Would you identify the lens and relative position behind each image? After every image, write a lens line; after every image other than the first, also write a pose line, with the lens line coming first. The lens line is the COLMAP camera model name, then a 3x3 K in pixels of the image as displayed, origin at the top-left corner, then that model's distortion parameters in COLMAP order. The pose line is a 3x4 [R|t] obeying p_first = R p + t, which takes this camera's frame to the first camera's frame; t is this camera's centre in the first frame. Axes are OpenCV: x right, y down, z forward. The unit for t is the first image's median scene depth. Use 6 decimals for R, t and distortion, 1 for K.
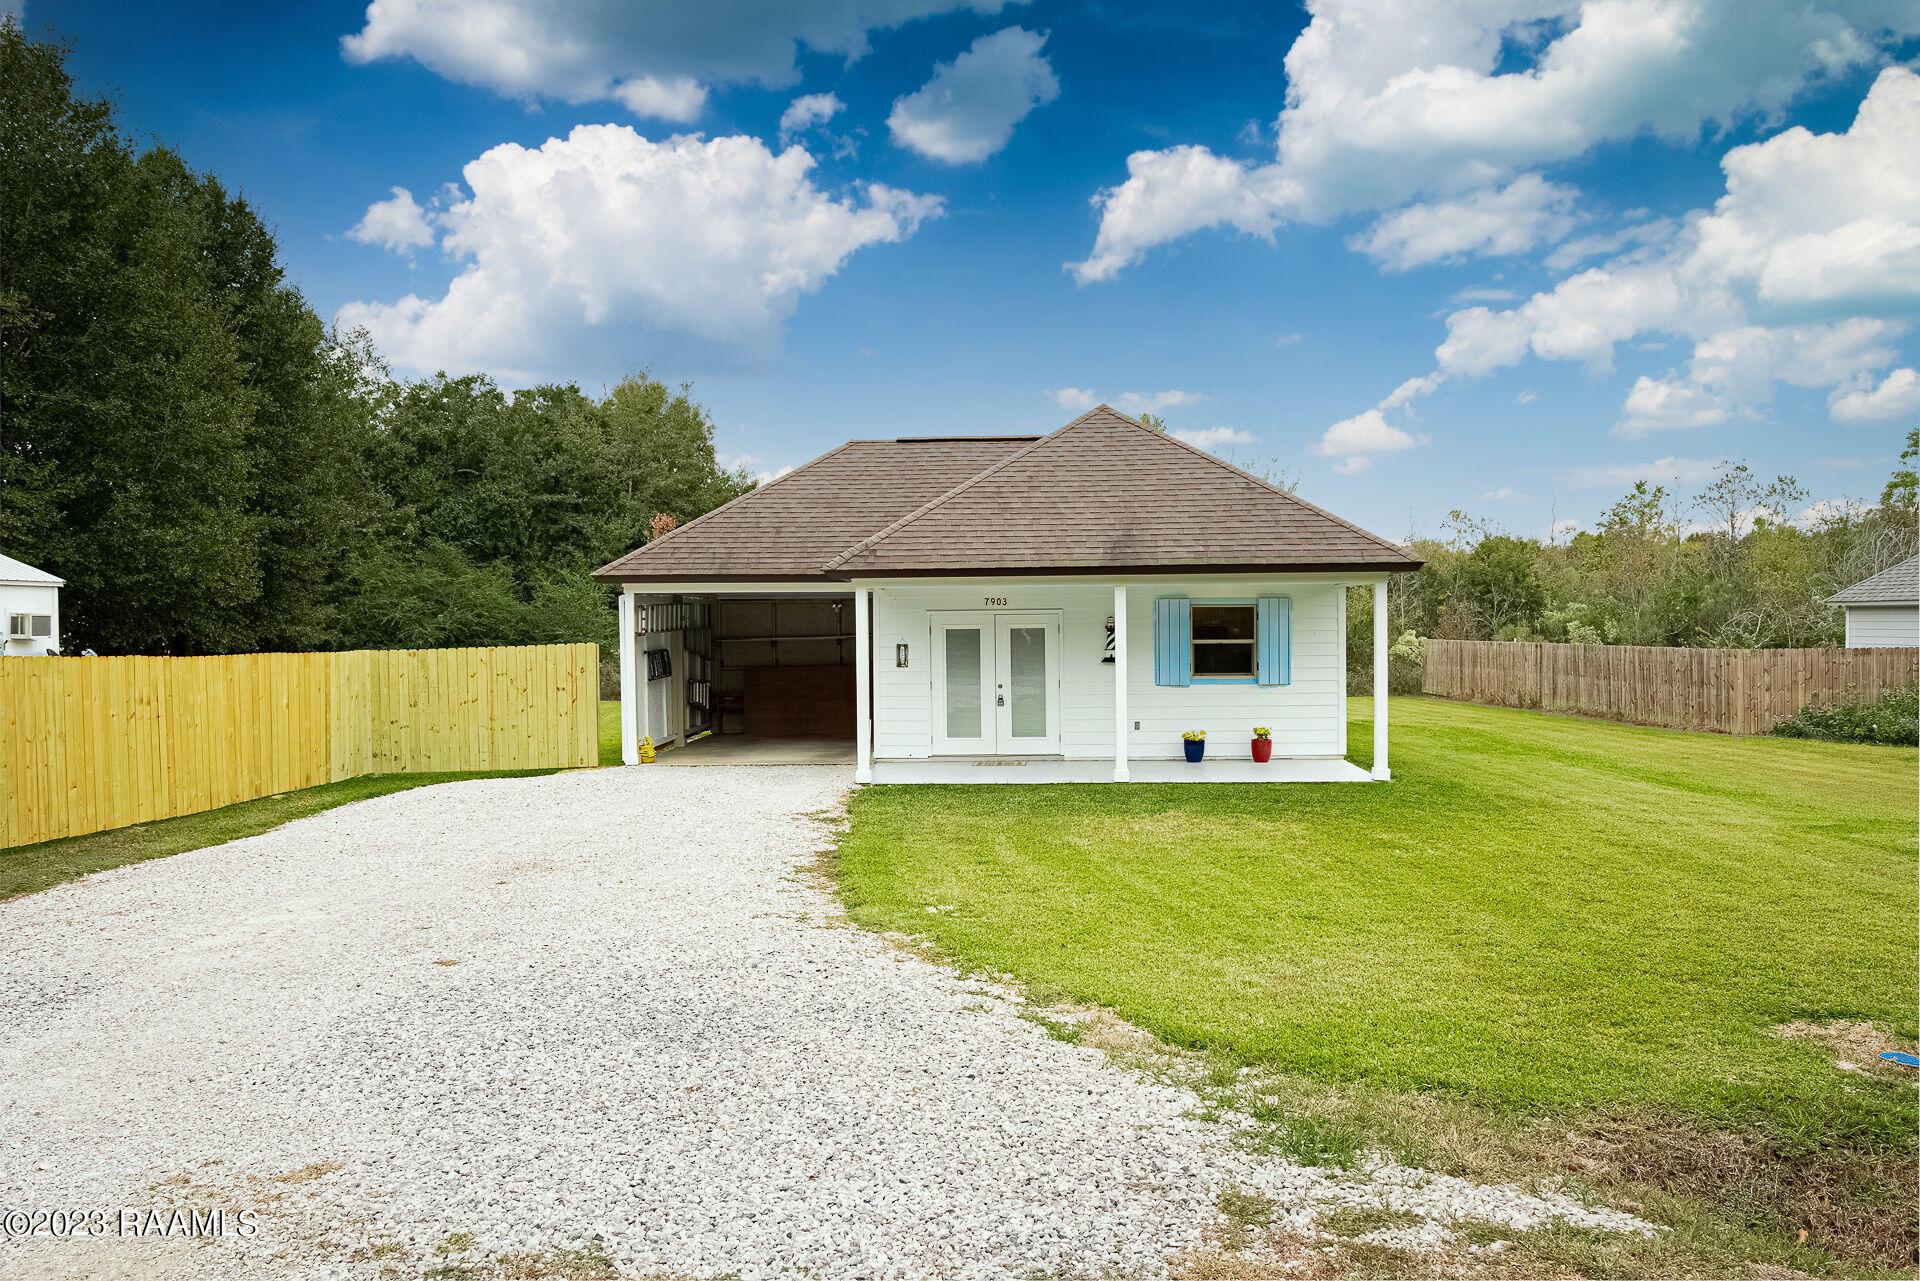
lens RADIAL K [[1435.6, 0, 960.1], [0, 1435.6, 656.1], [0, 0, 1]] dist [-0.027665, -0.000258]
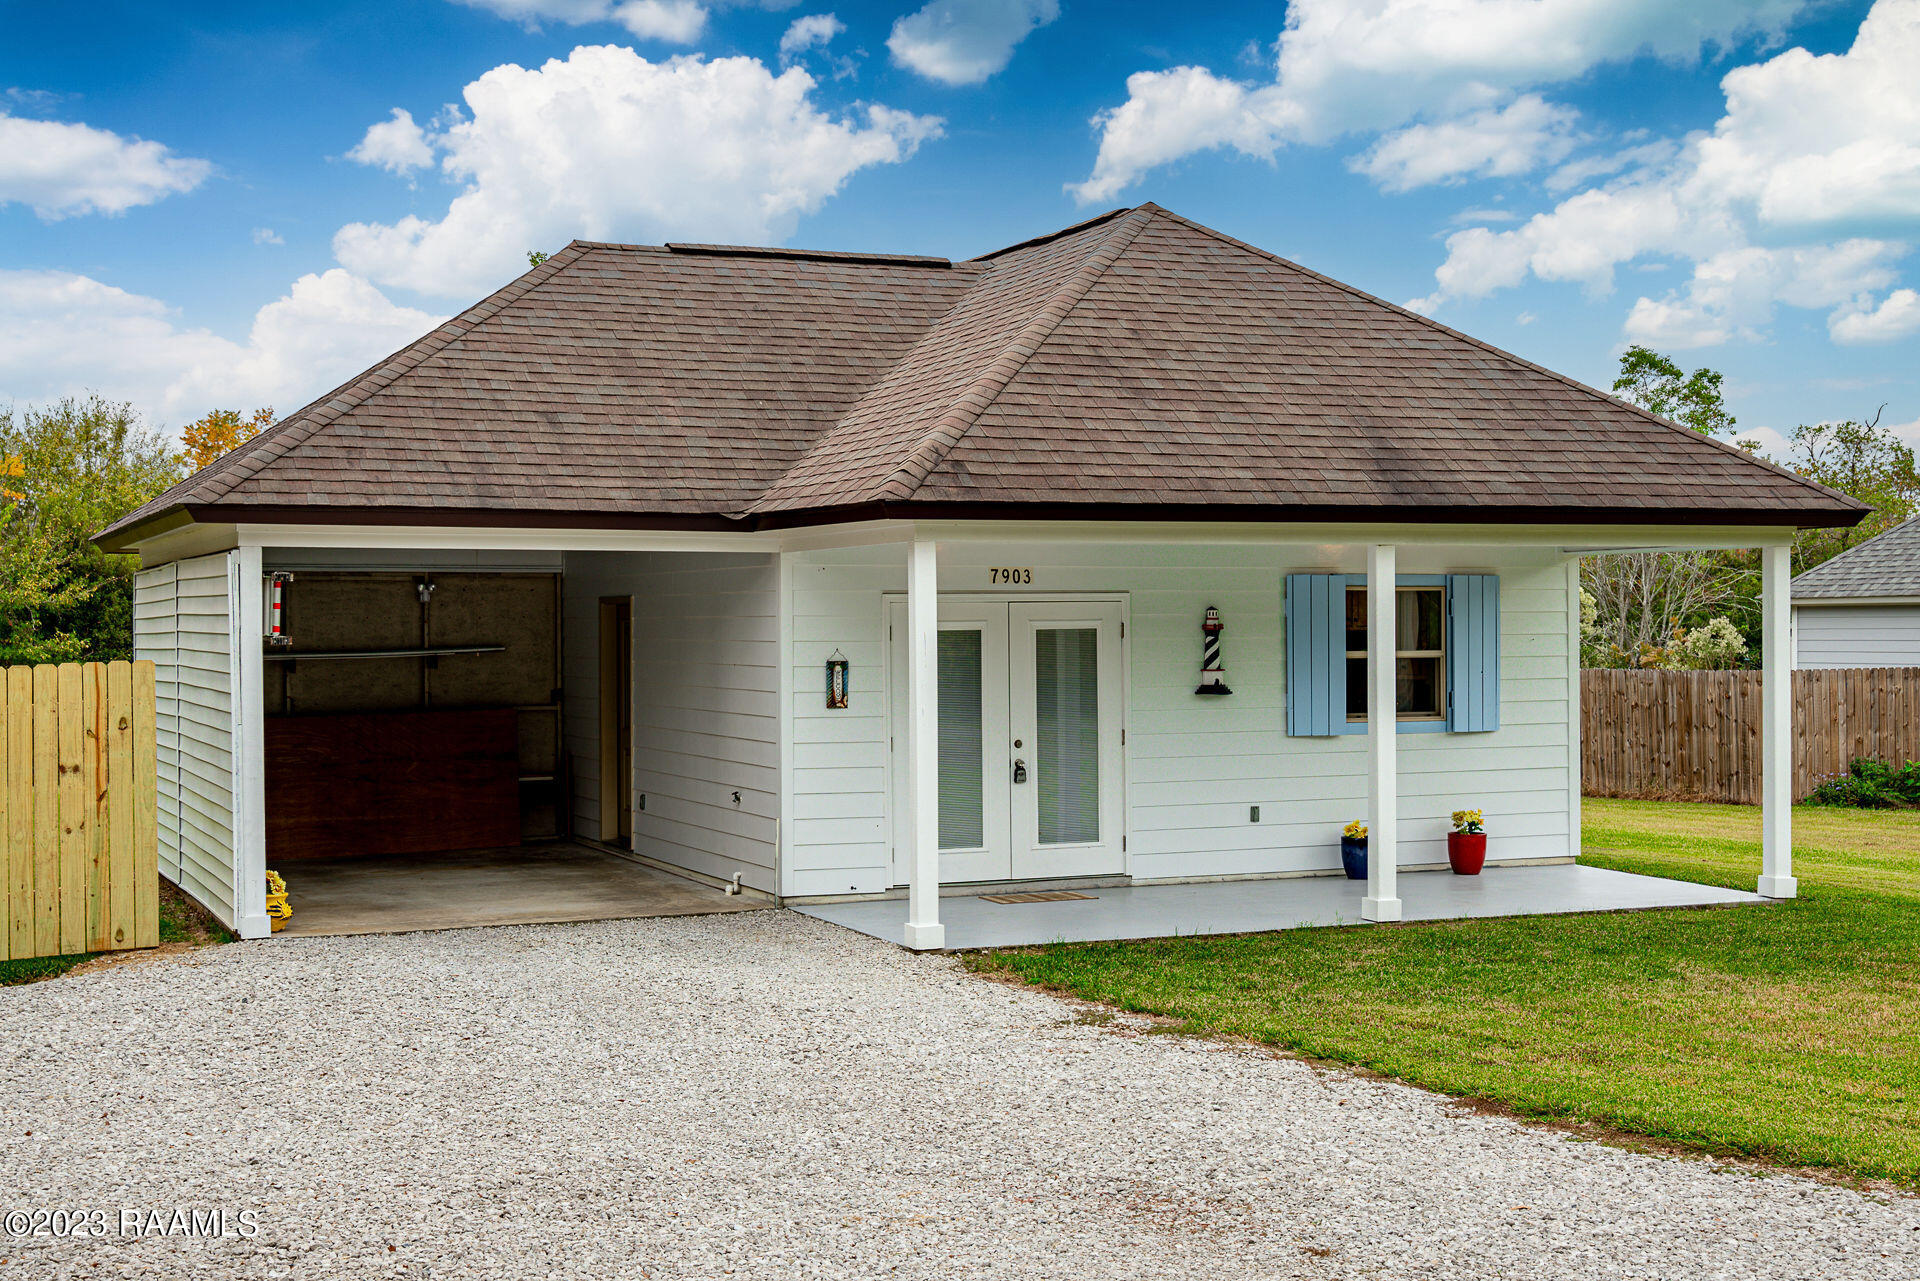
lens RADIAL K [[2477.5, 0, 961.3], [0, 2477.5, 623.9], [0, 0, 1]] dist [0.044817, 0.000000]
pose [[0.905345, 0.003609, 0.424661, -0.361668], [0.009157, 0.999566, -0.028017, 0.003175], [-0.424578, 0.029254, 0.904919, 0.220165]]
